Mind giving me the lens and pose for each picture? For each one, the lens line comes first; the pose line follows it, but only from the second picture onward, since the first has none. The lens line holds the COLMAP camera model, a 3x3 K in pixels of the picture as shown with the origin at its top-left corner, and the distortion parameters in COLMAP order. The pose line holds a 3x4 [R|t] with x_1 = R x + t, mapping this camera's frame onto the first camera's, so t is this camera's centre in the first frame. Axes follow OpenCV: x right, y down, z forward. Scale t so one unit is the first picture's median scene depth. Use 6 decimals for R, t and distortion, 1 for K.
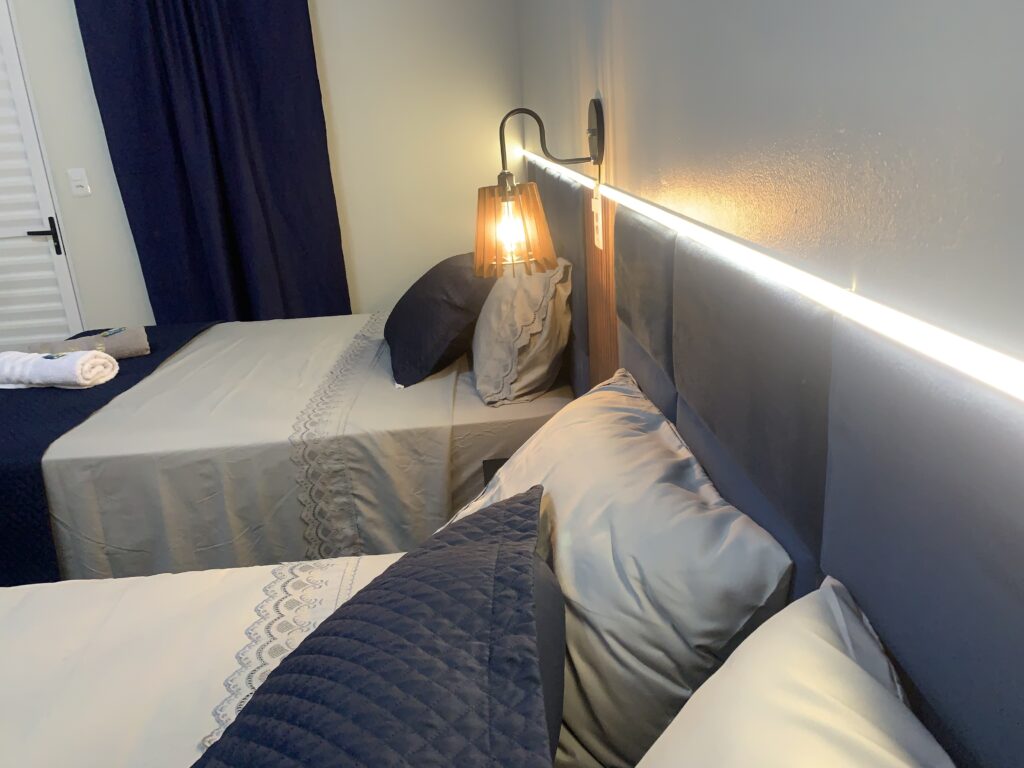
lens RADIAL K [[801.5, 0, 546.8], [0, 801.5, 371.5], [0, 0, 1]] dist [0.037722, -0.091334]
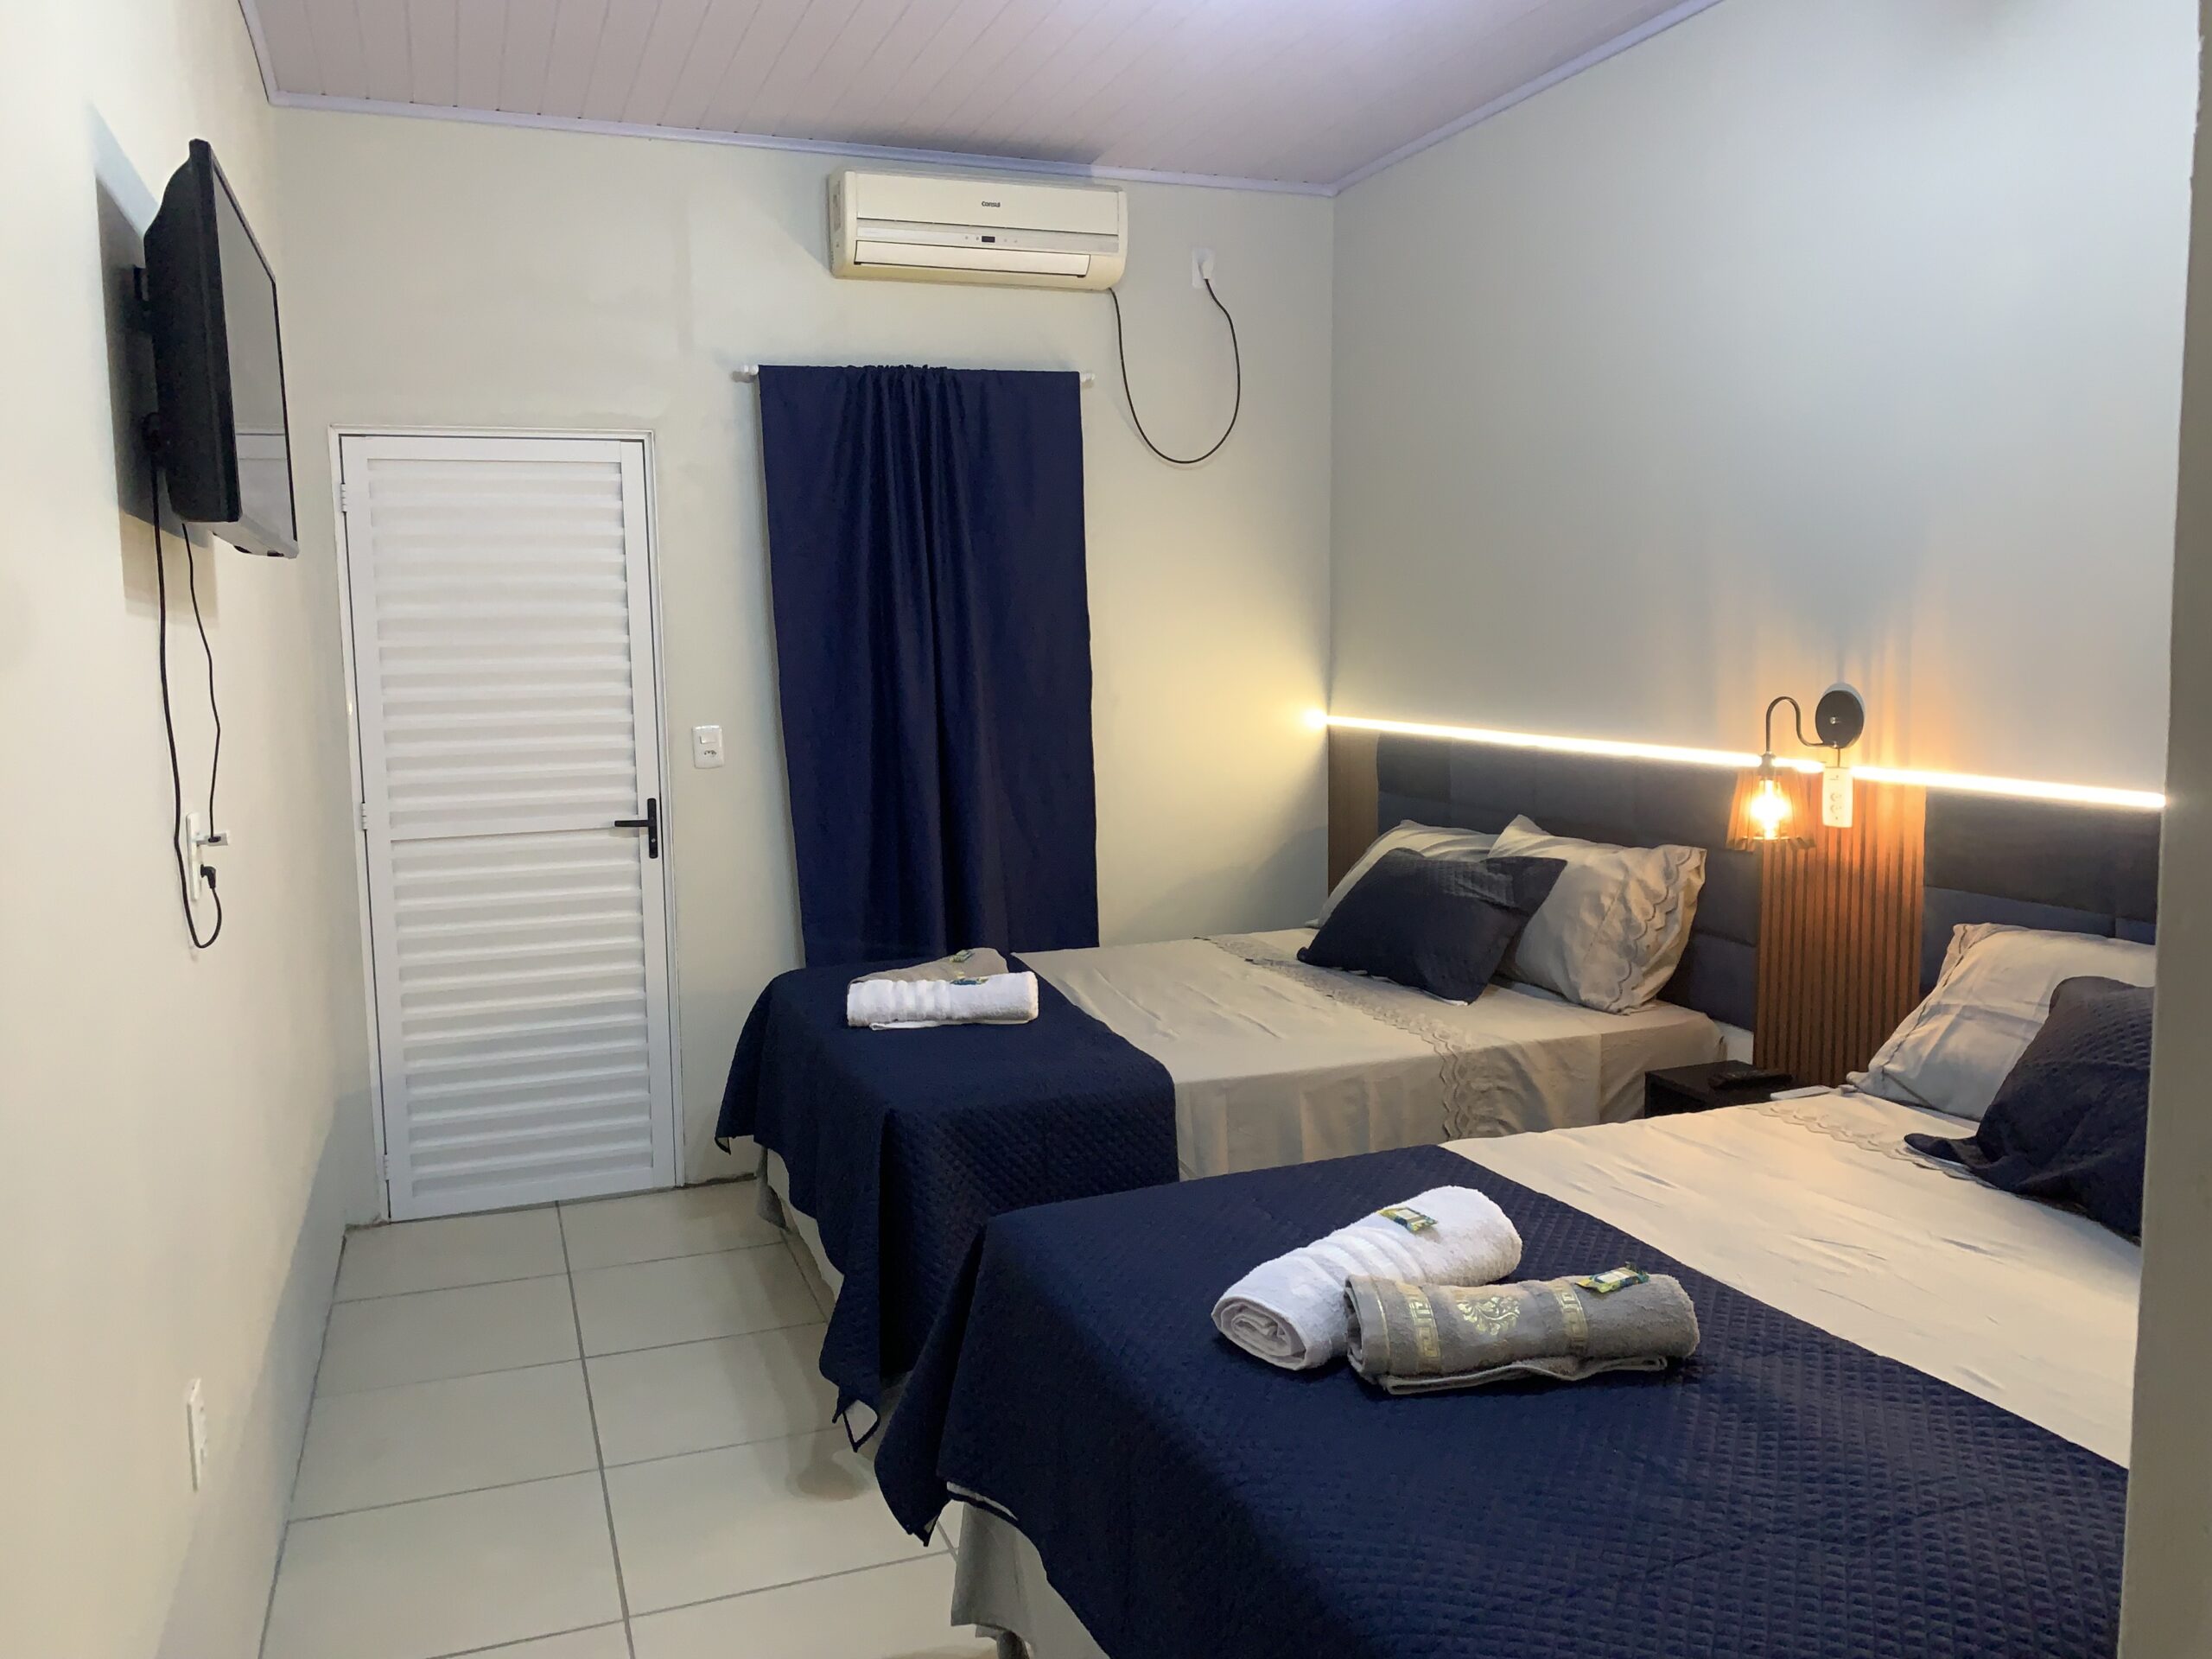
lens RADIAL K [[1714.8, 0, 1111.5], [0, 1714.8, 824.0], [0, 0, 1]] dist [0.082479, -0.146274]
pose [[0.958608, 0.009774, 0.284562, -1.141921], [0.045945, 0.981004, -0.188468, 0.170225], [-0.280999, 0.193741, 0.939949, -0.638407]]
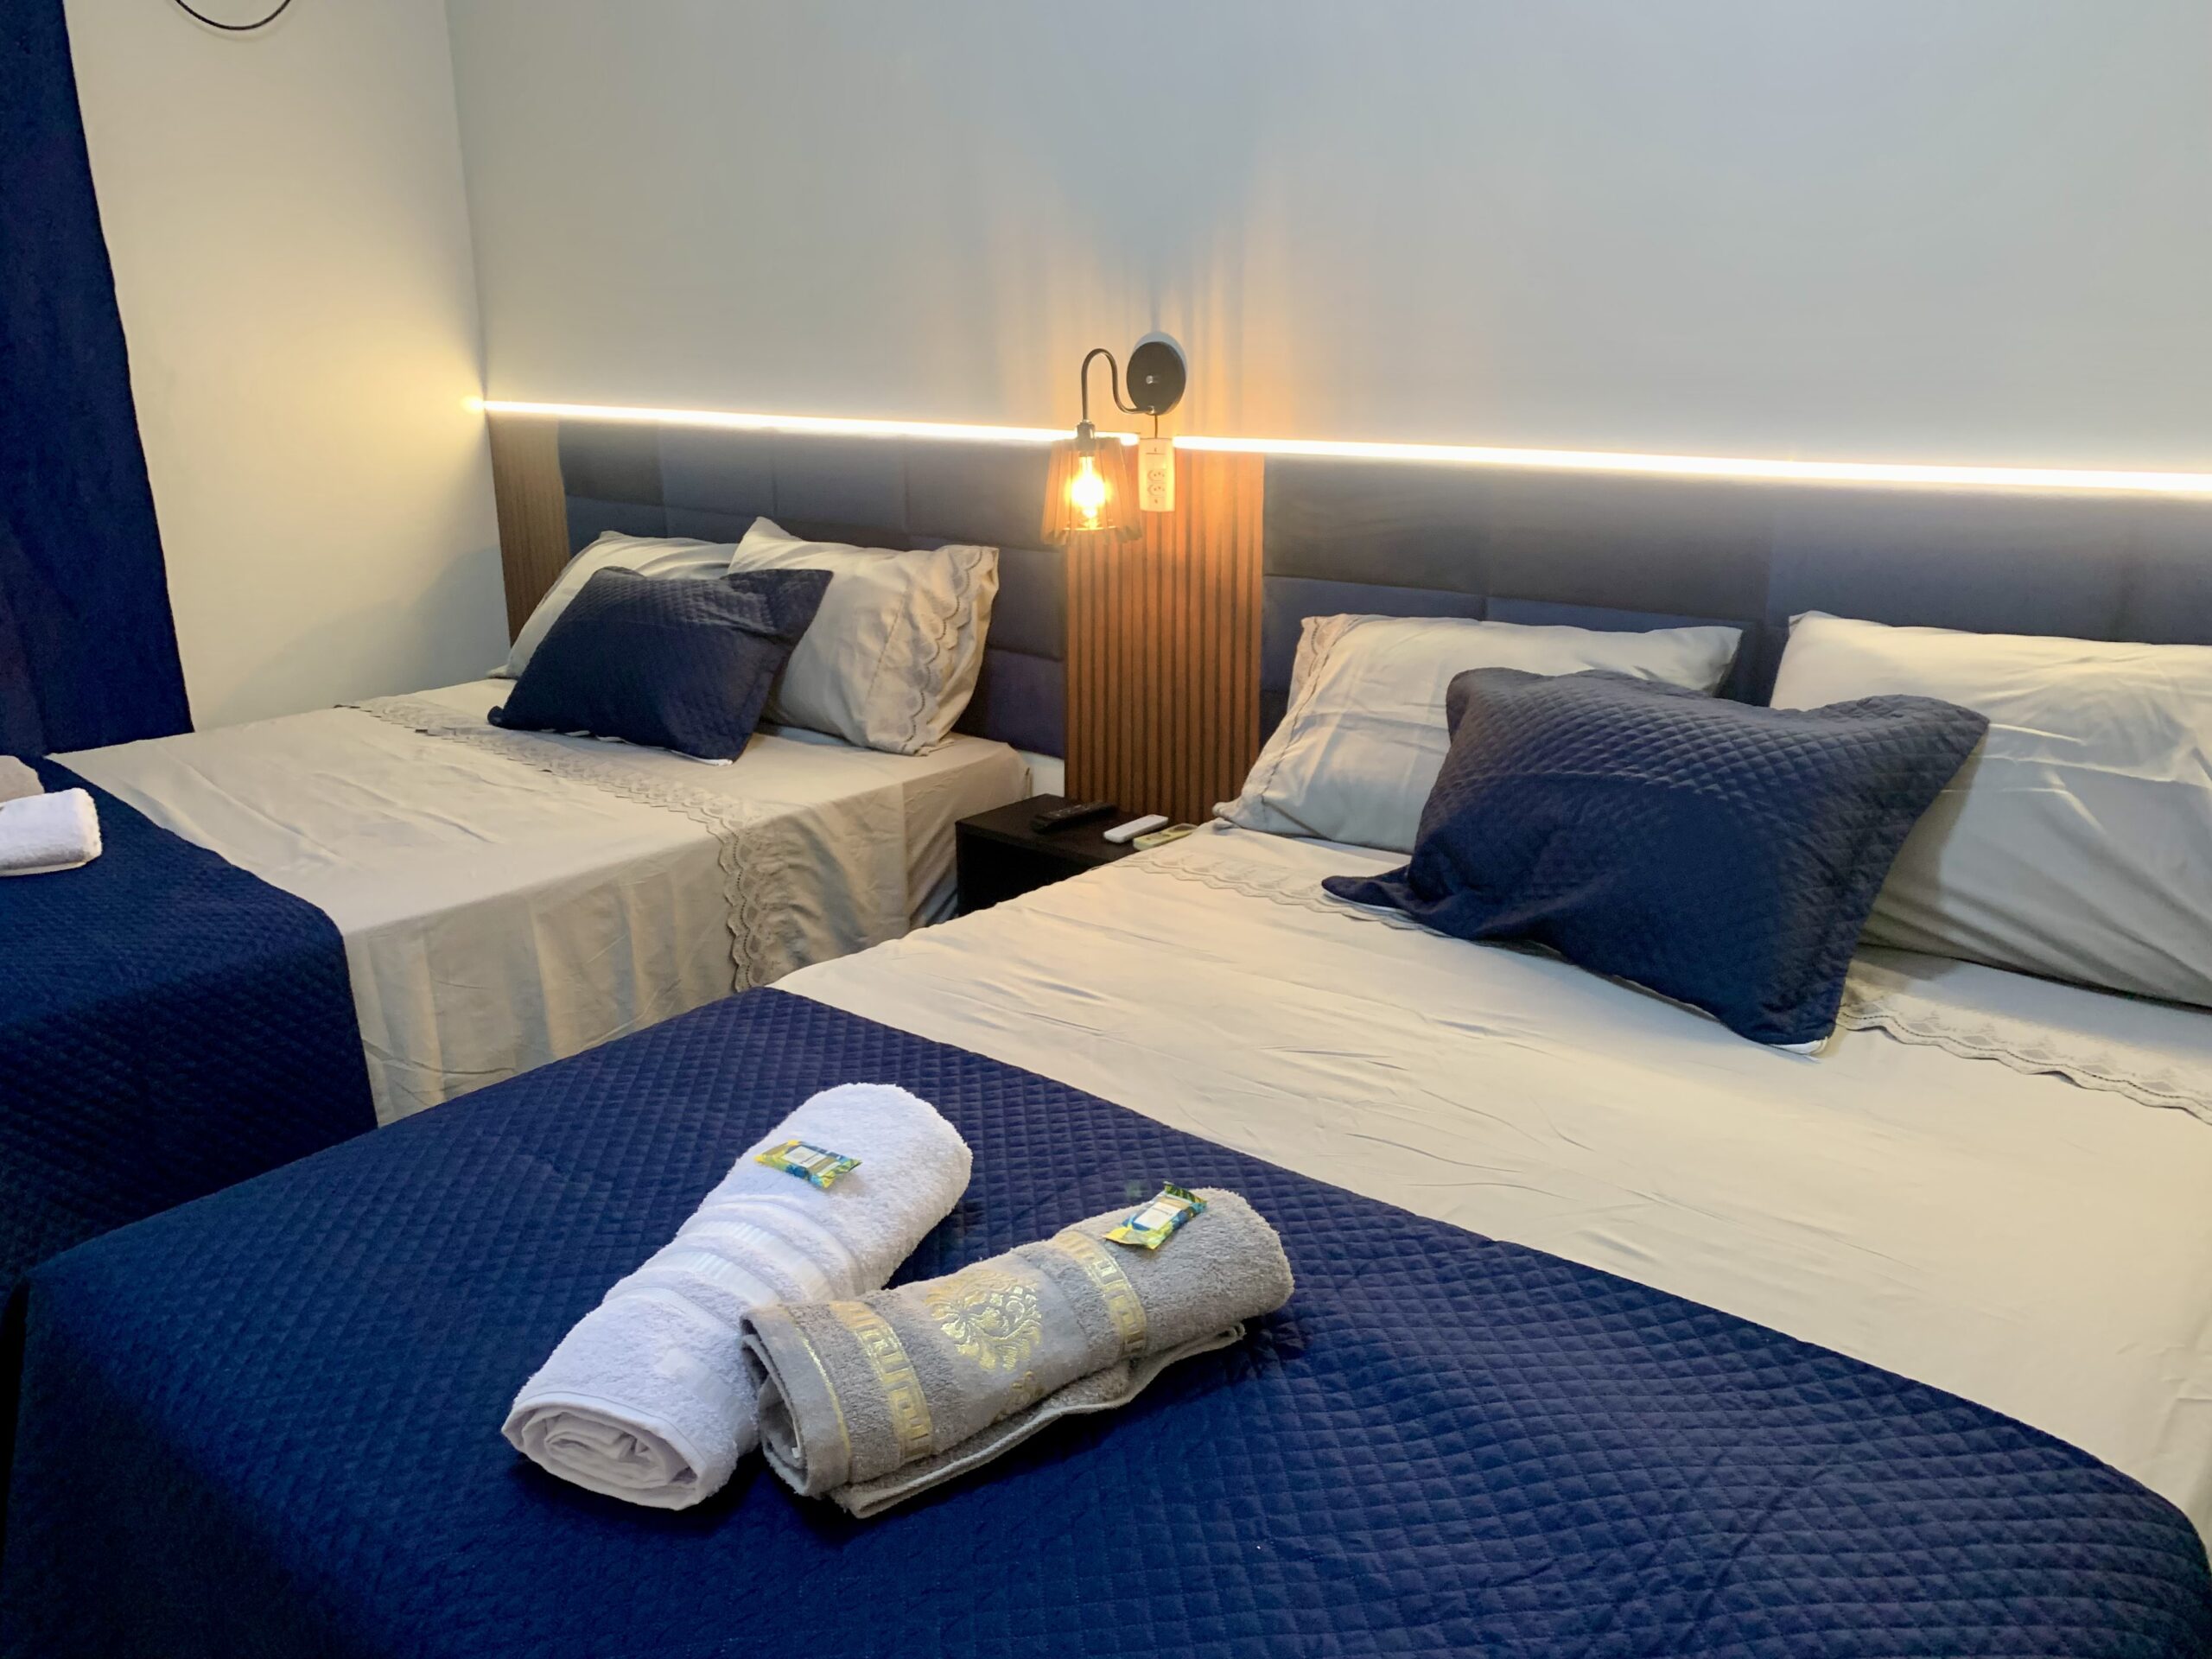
lens RADIAL K [[1714.8, 0, 1111.5], [0, 1714.8, 824.0], [0, 0, 1]] dist [0.082479, -0.146274]
pose [[0.716711, -0.148800, 0.681310, -1.011801], [0.177873, 0.983663, 0.027719, 0.093396], [-0.674304, 0.101320, 0.731470, -0.228237]]
